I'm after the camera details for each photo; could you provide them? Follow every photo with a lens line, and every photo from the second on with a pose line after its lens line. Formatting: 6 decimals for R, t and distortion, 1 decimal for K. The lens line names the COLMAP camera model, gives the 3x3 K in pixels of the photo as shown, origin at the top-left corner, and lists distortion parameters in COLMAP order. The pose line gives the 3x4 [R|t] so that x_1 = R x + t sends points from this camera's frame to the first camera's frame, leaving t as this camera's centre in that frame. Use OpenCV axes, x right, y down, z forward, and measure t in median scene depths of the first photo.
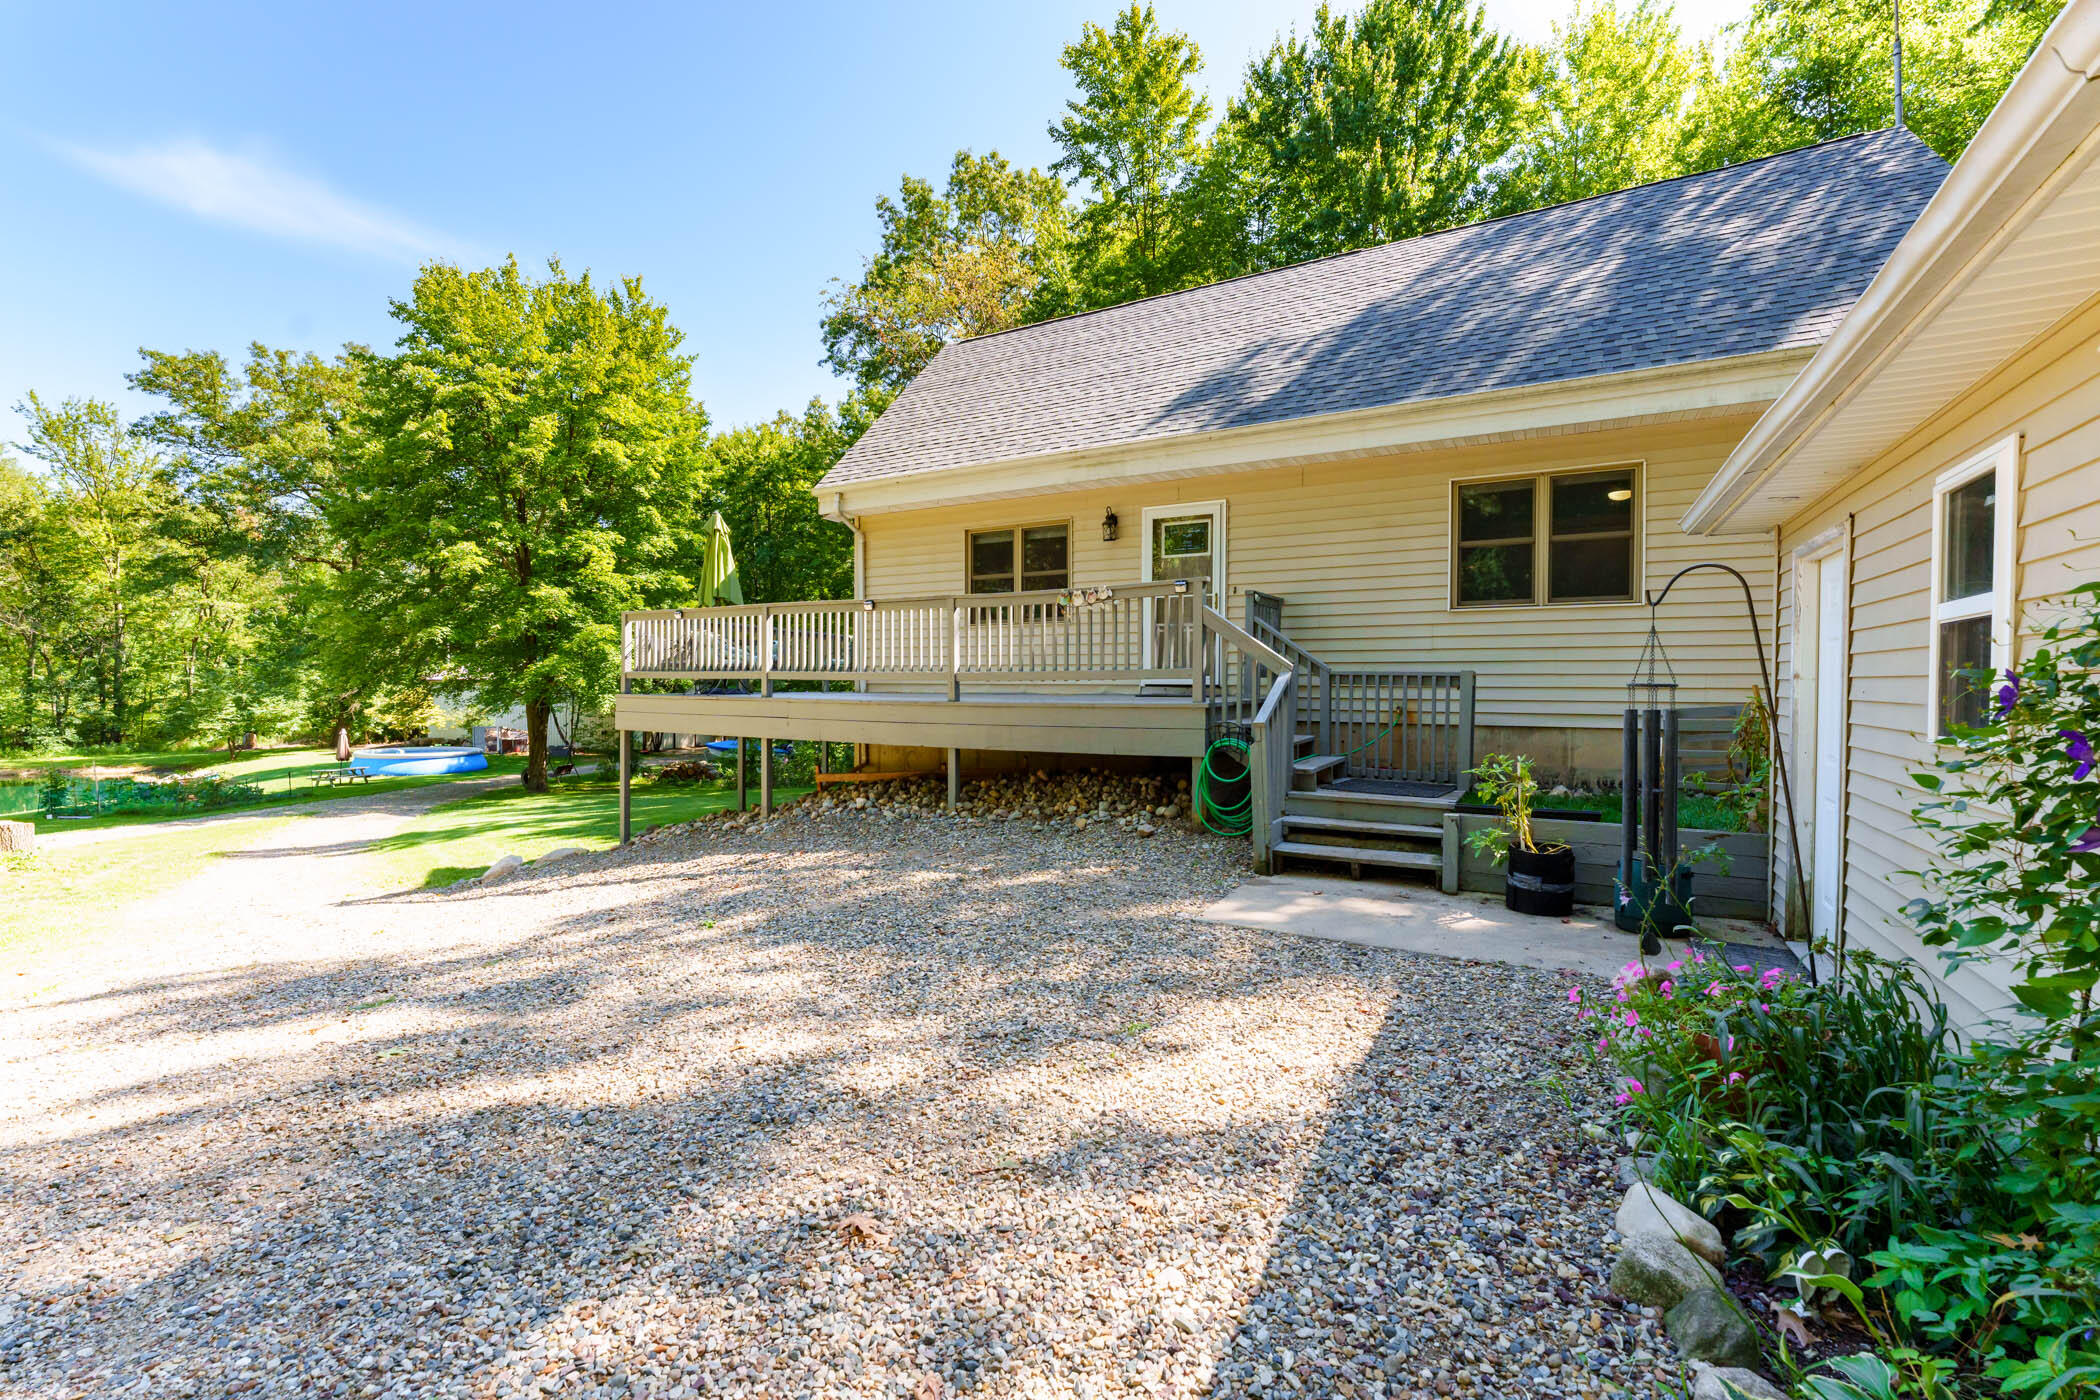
lens RADIAL K [[903.6, 0, 1051.0], [0, 903.6, 707.2], [0, 0, 1]] dist [-0.003977, 0.000092]
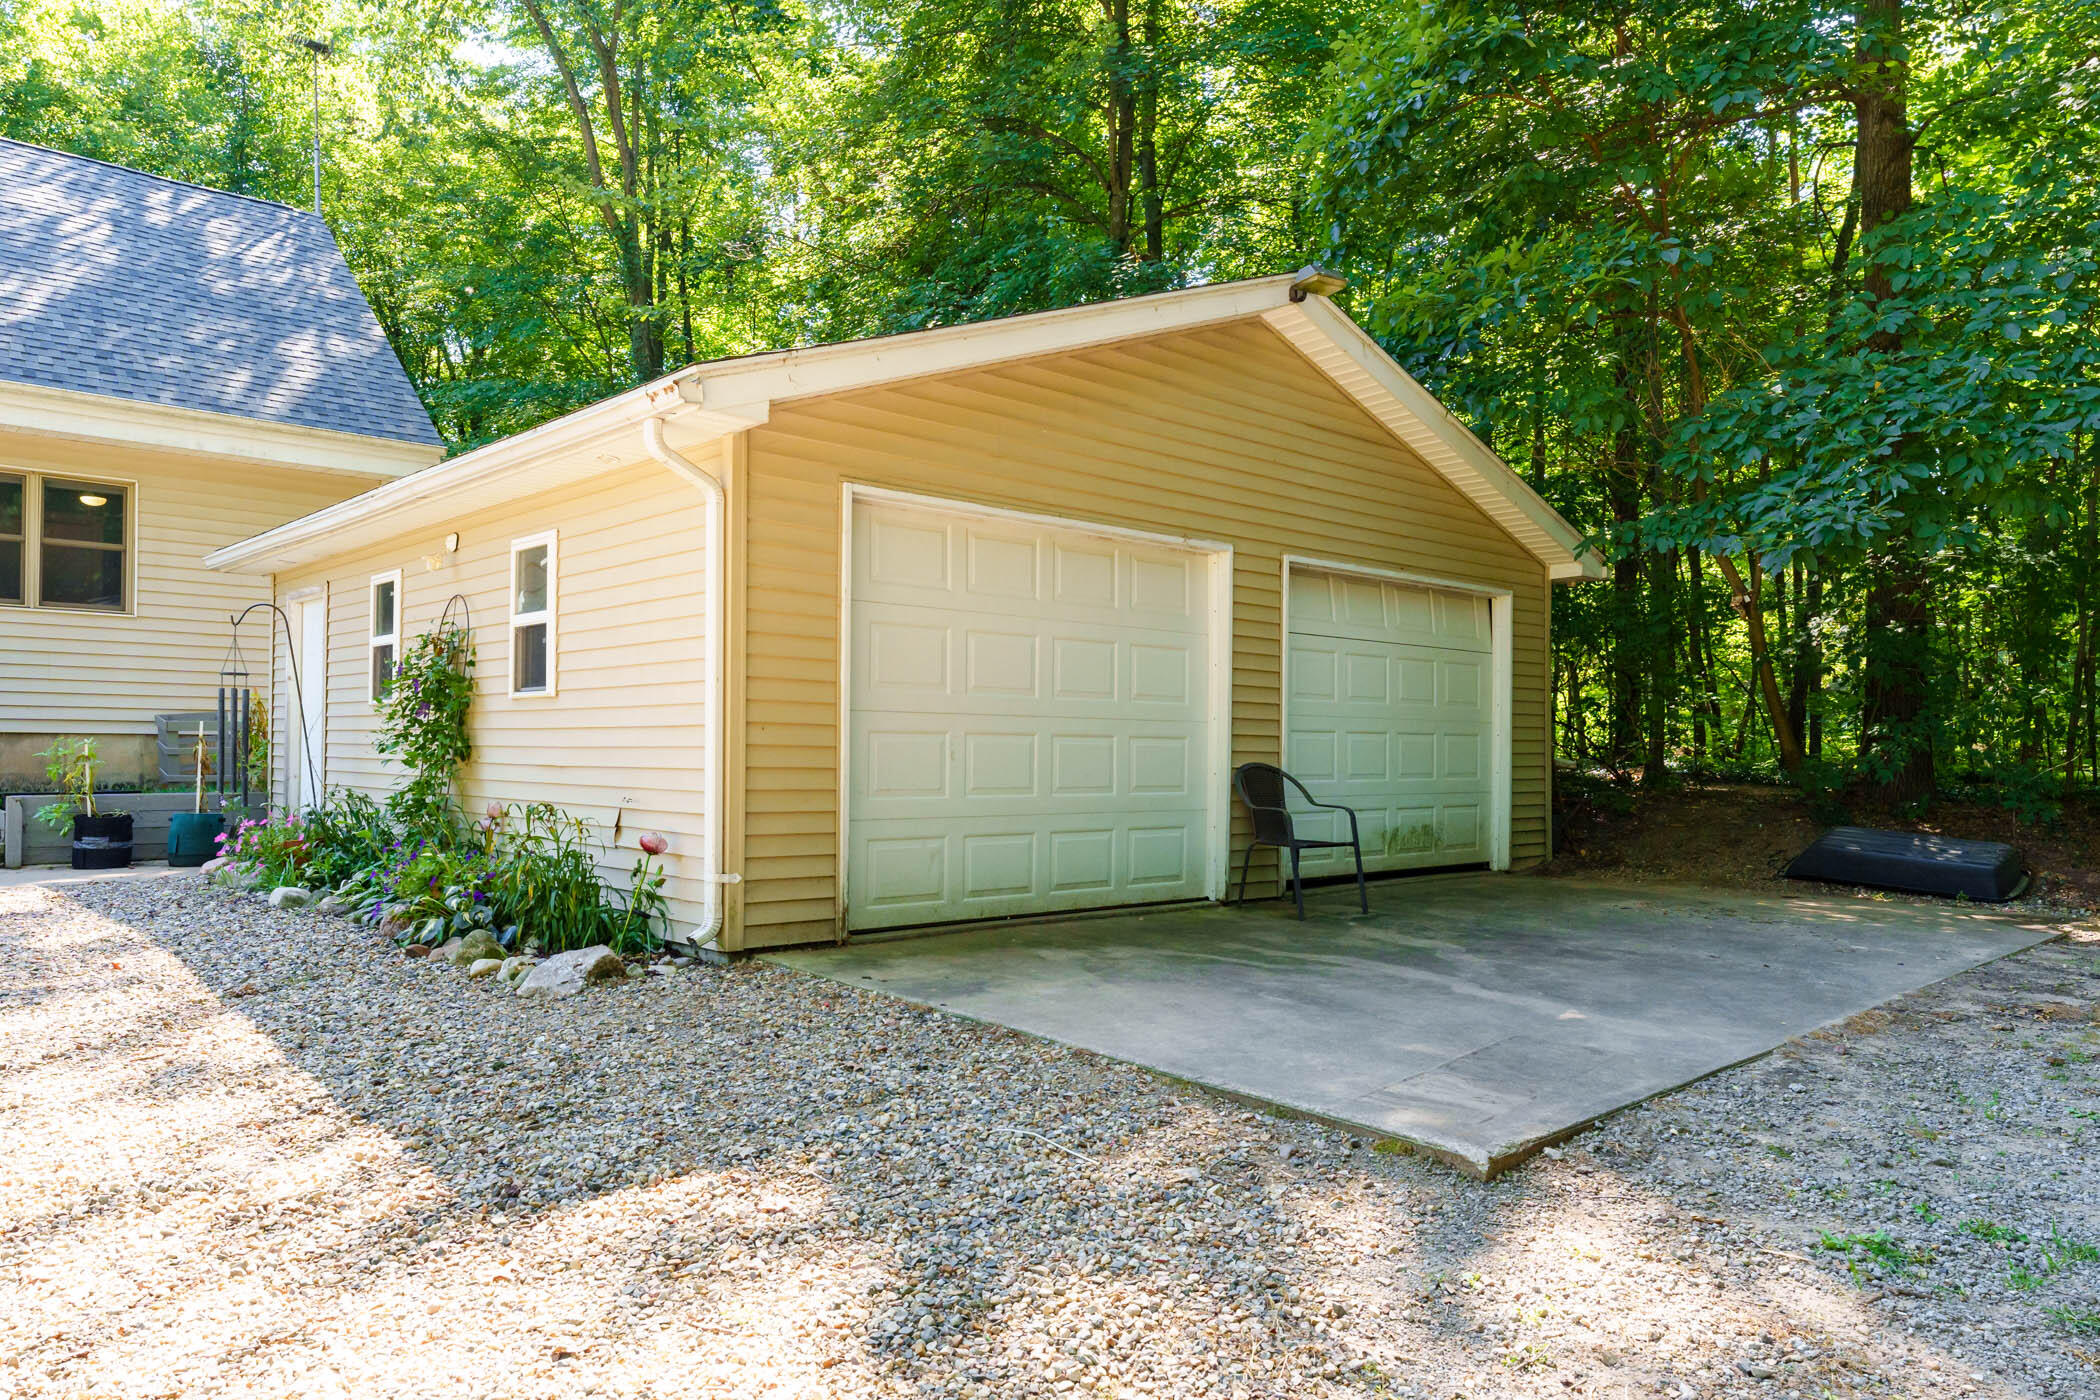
lens RADIAL K [[1390.3, 0, 1049.9], [0, 1390.3, 713.1], [0, 0, 1]] dist [-0.001867, -0.000459]
pose [[0.308398, 0.017401, 0.951098, -0.855038], [0.018318, 0.999539, -0.024227, 0.090634], [-0.951081, 0.024894, 0.307937, -0.795832]]
